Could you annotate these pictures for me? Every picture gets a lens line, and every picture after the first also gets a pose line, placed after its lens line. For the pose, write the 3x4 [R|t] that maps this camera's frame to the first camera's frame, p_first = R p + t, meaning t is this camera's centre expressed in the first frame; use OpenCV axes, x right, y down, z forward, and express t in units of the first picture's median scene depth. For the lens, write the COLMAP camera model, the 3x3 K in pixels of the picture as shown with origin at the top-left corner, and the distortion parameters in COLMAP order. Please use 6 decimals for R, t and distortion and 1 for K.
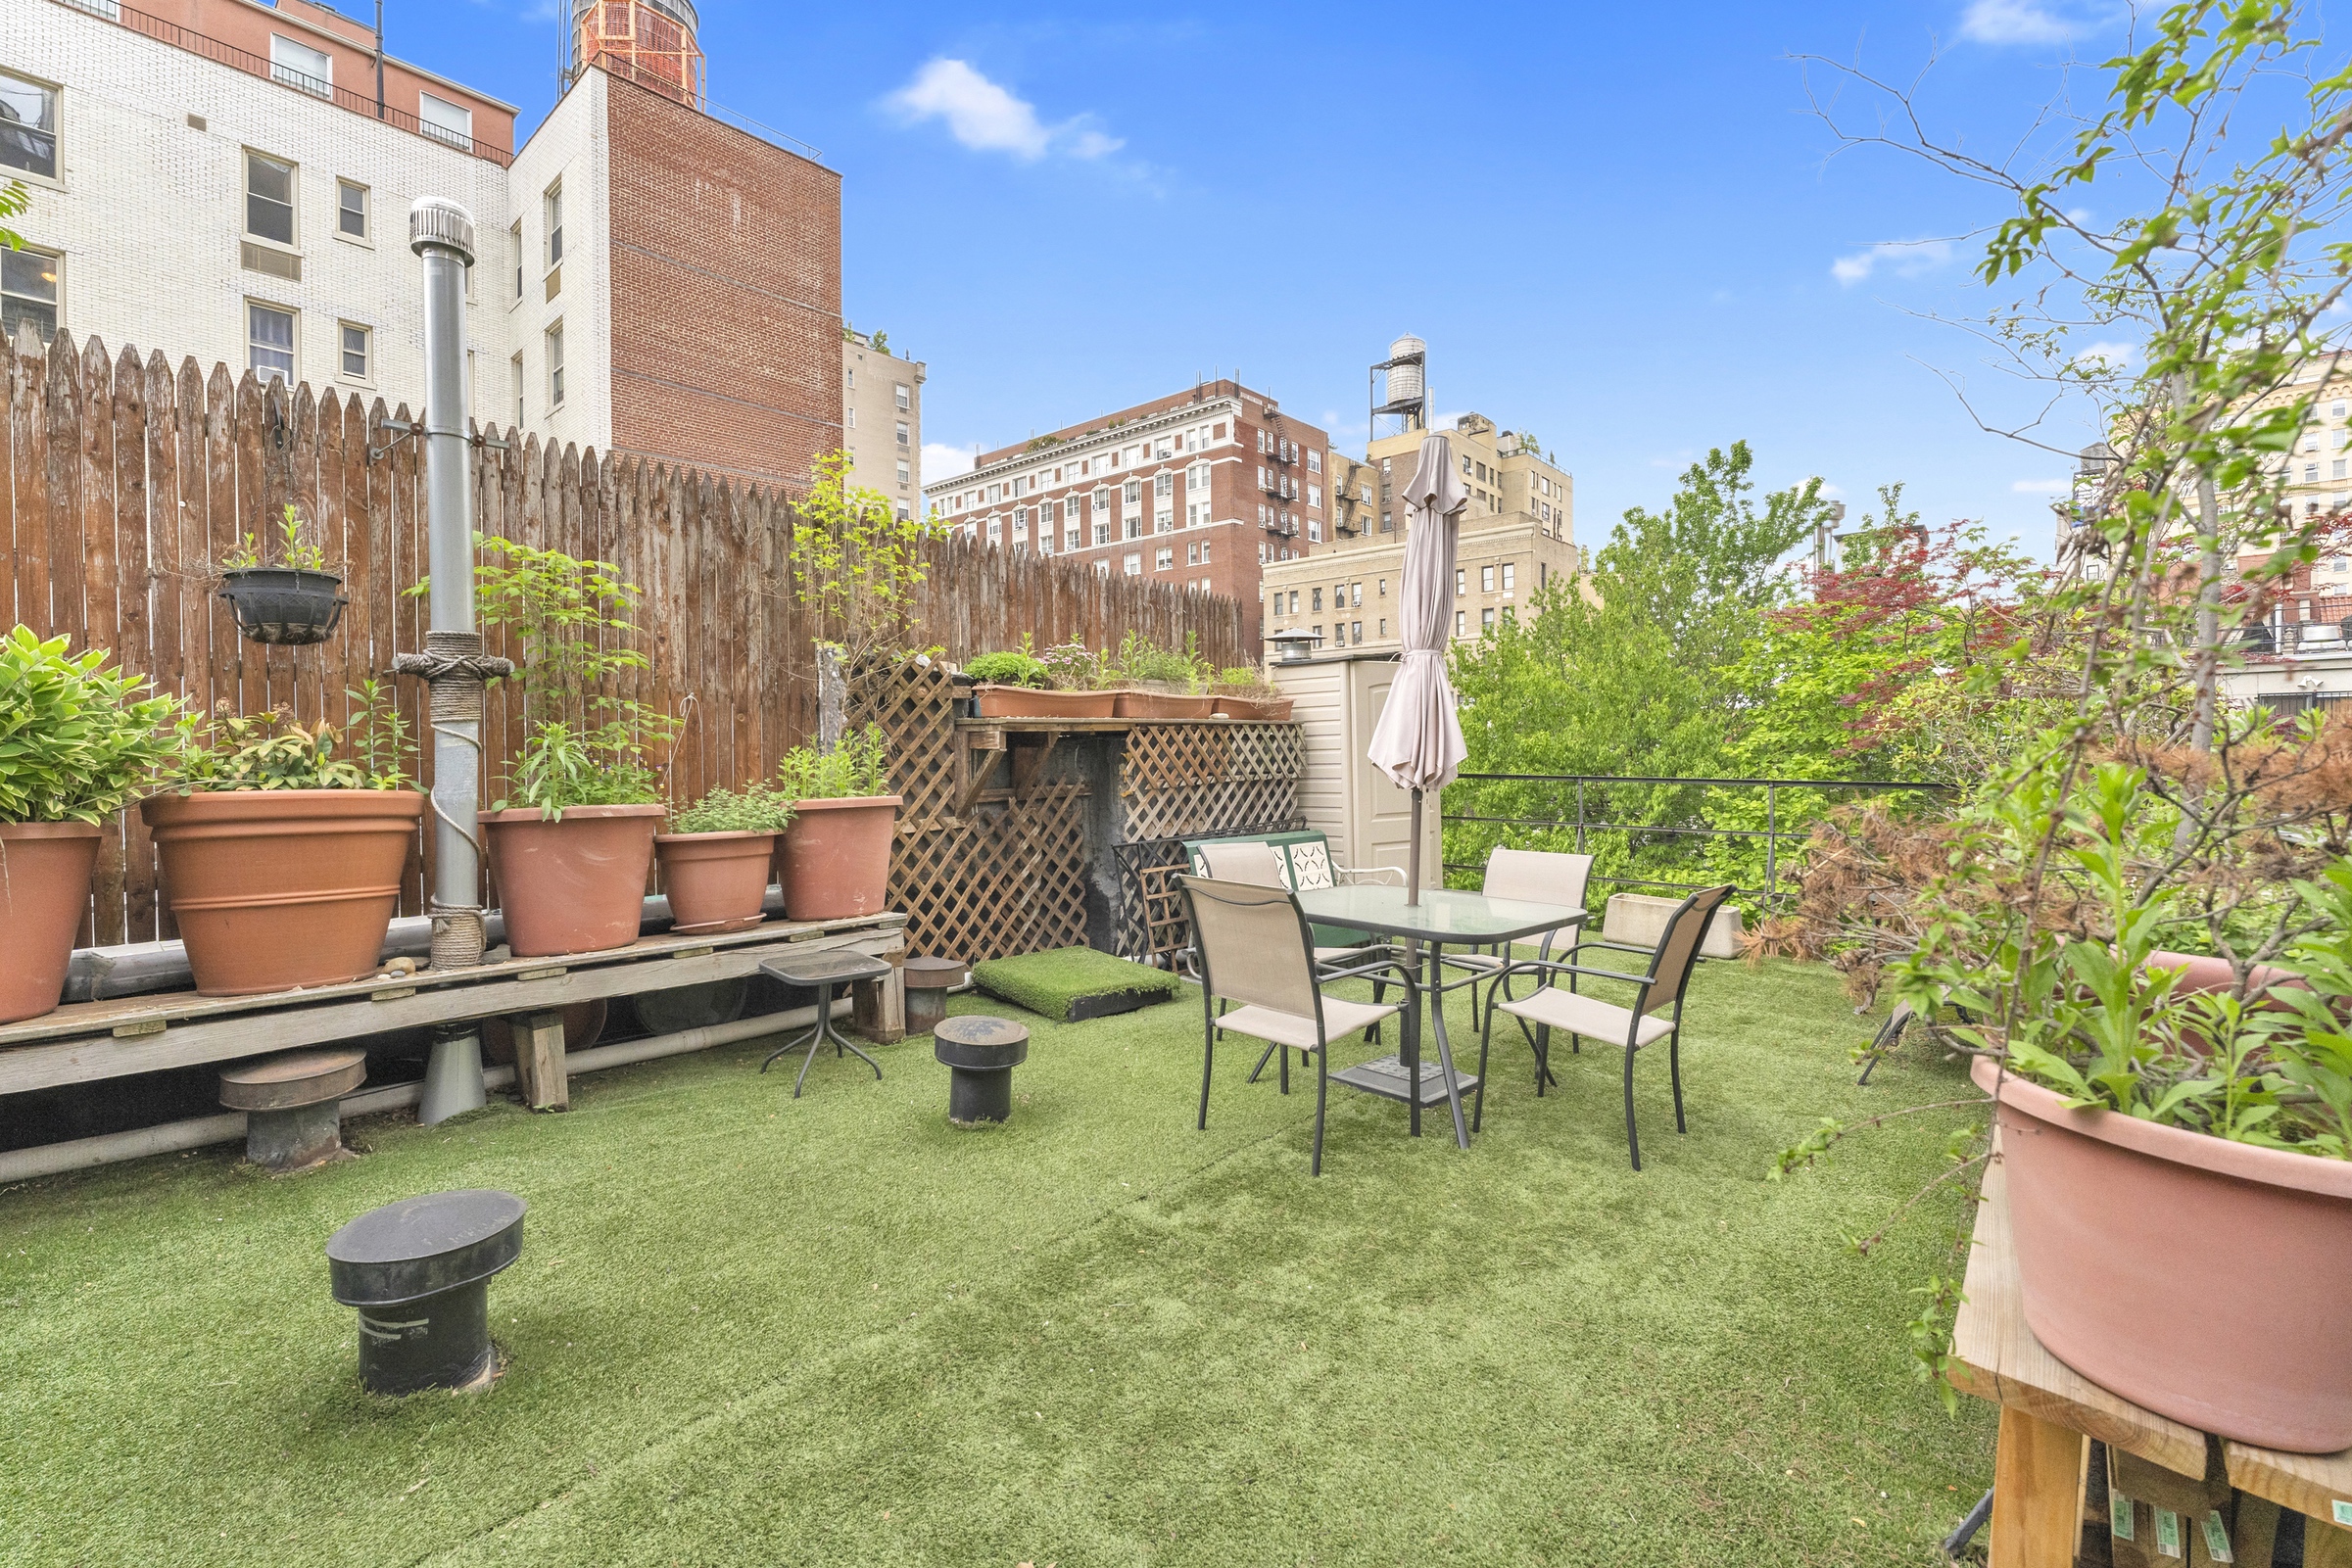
lens RADIAL K [[920.1, 0, 1177.6], [0, 920.1, 819.4], [0, 0, 1]] dist [0.016925, 0.000002]
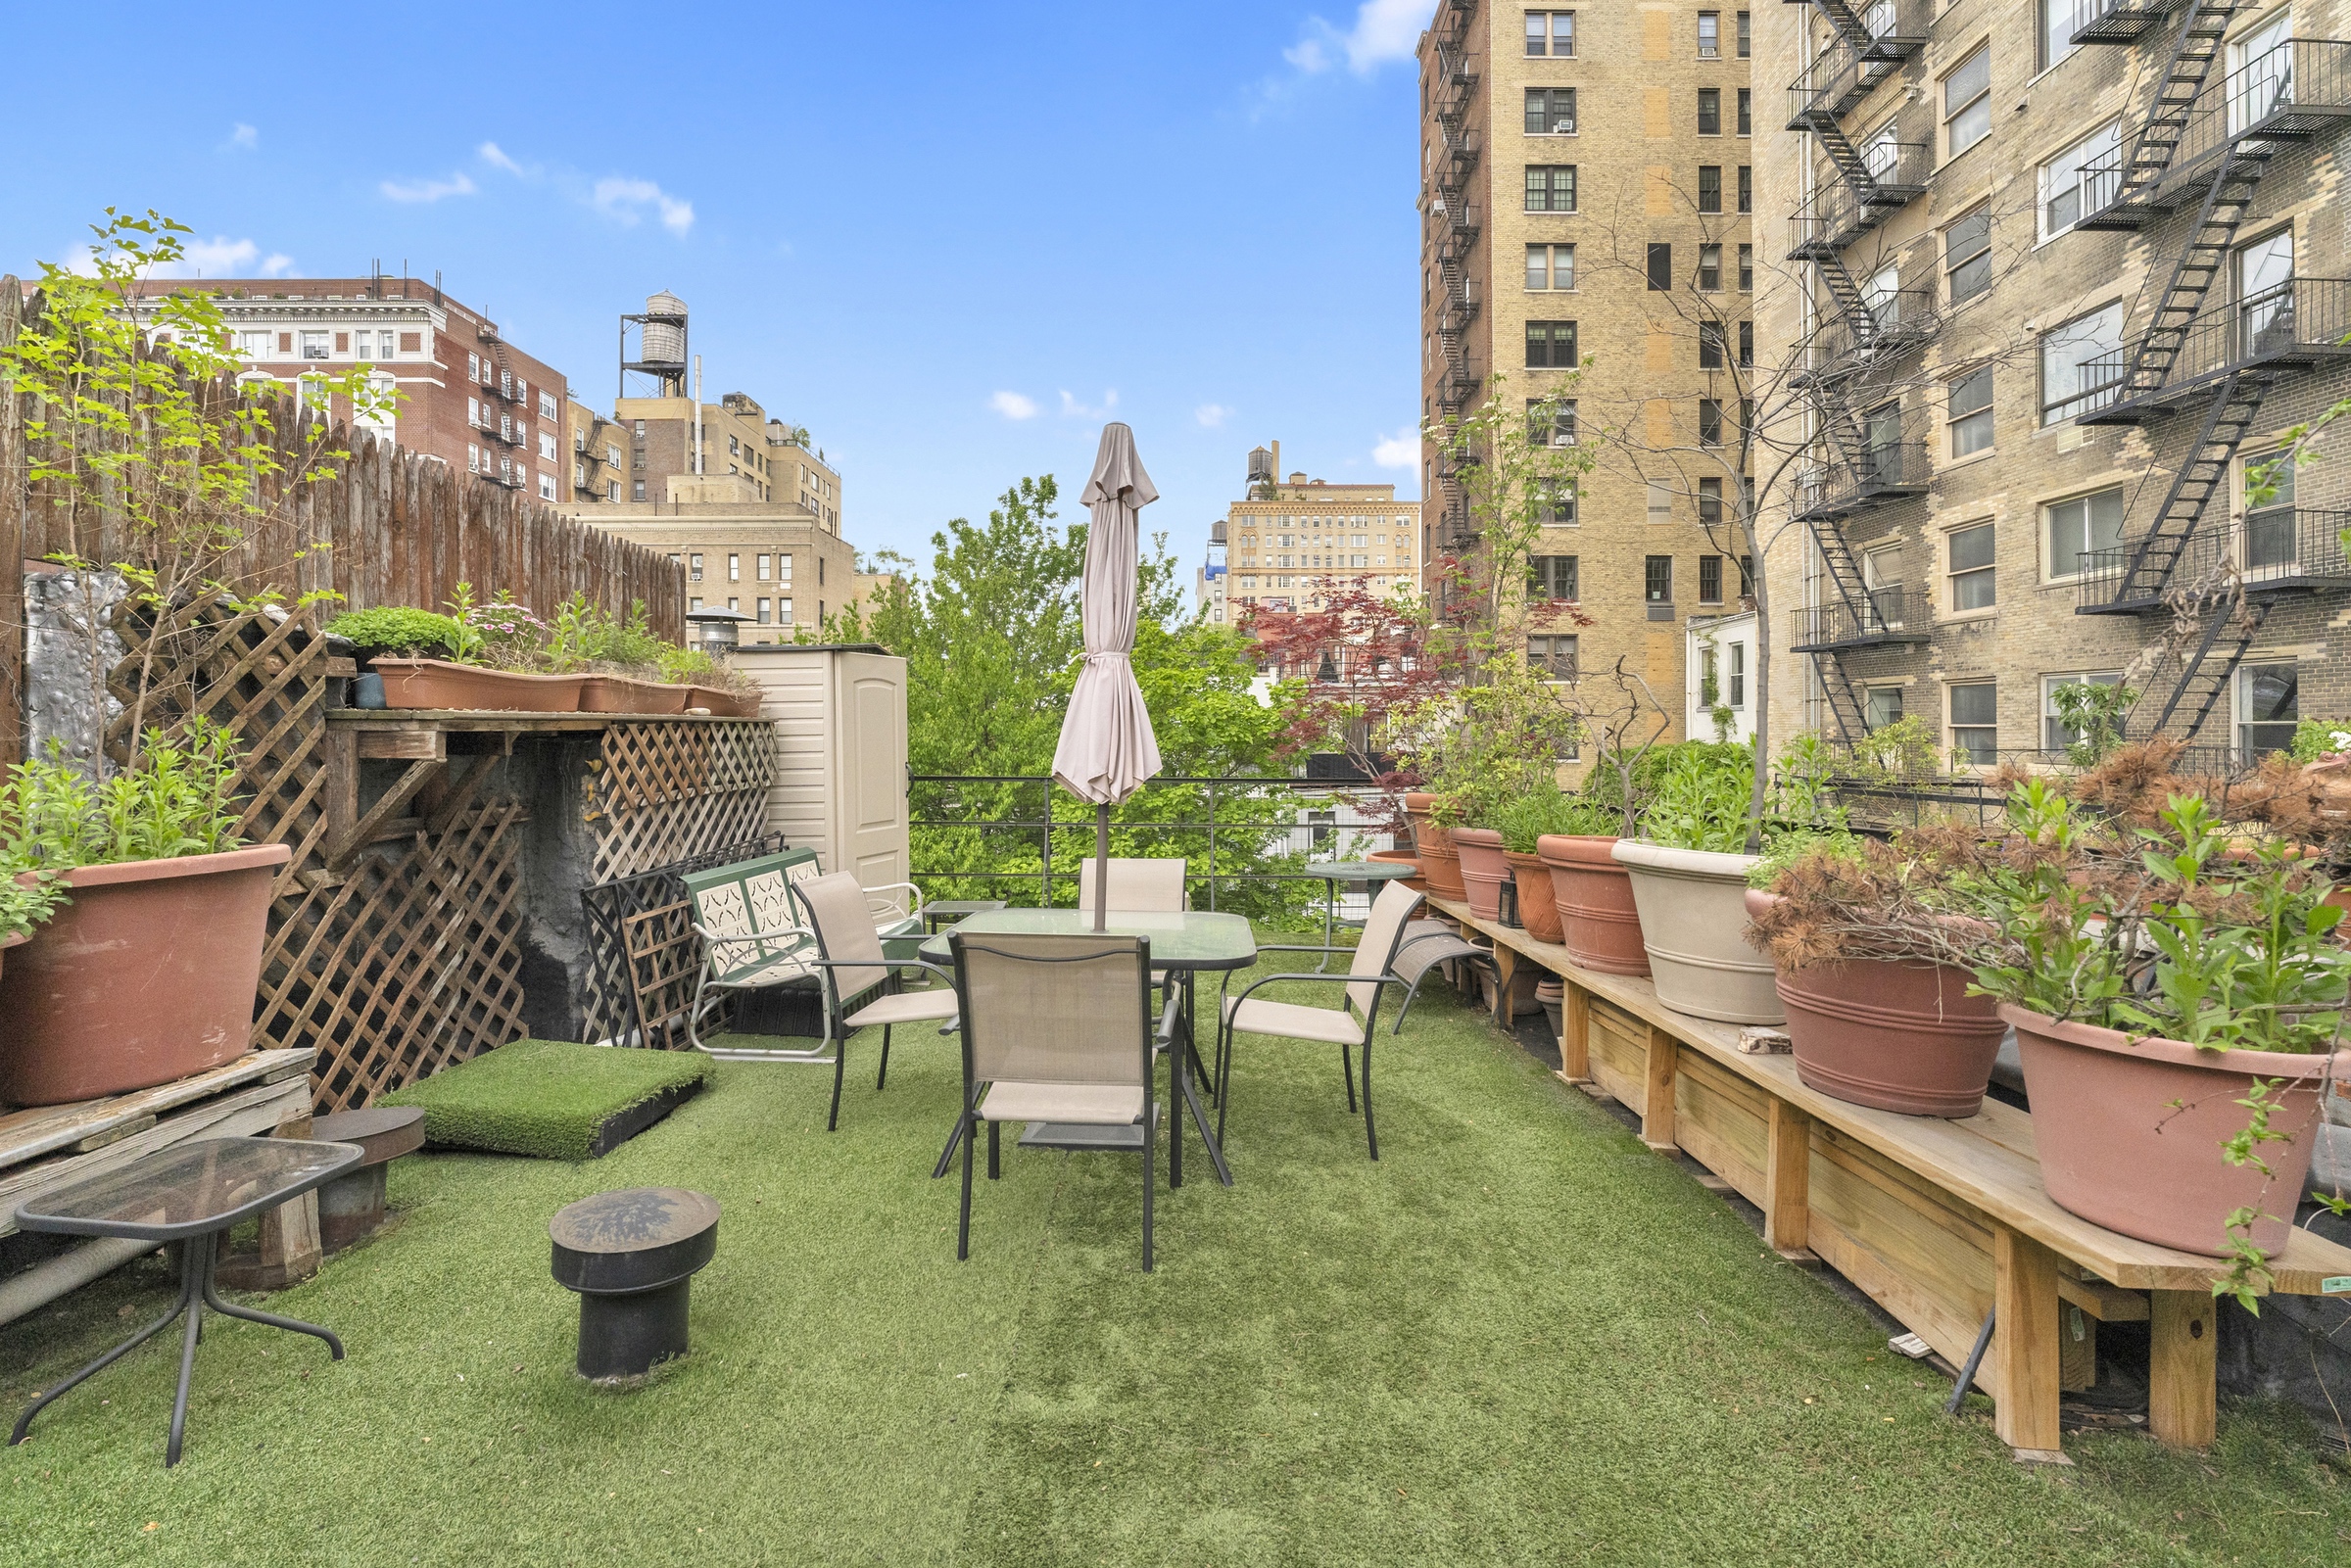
lens RADIAL K [[951.7, 0, 1173.1], [0, 951.7, 789.6], [0, 0, 1]] dist [0.000166, 0.000008]
pose [[0.782704, -0.028594, 0.621737, -0.171102], [0.046488, 0.998840, -0.012587, -0.019392], [-0.620656, 0.038755, 0.783125, 0.136923]]
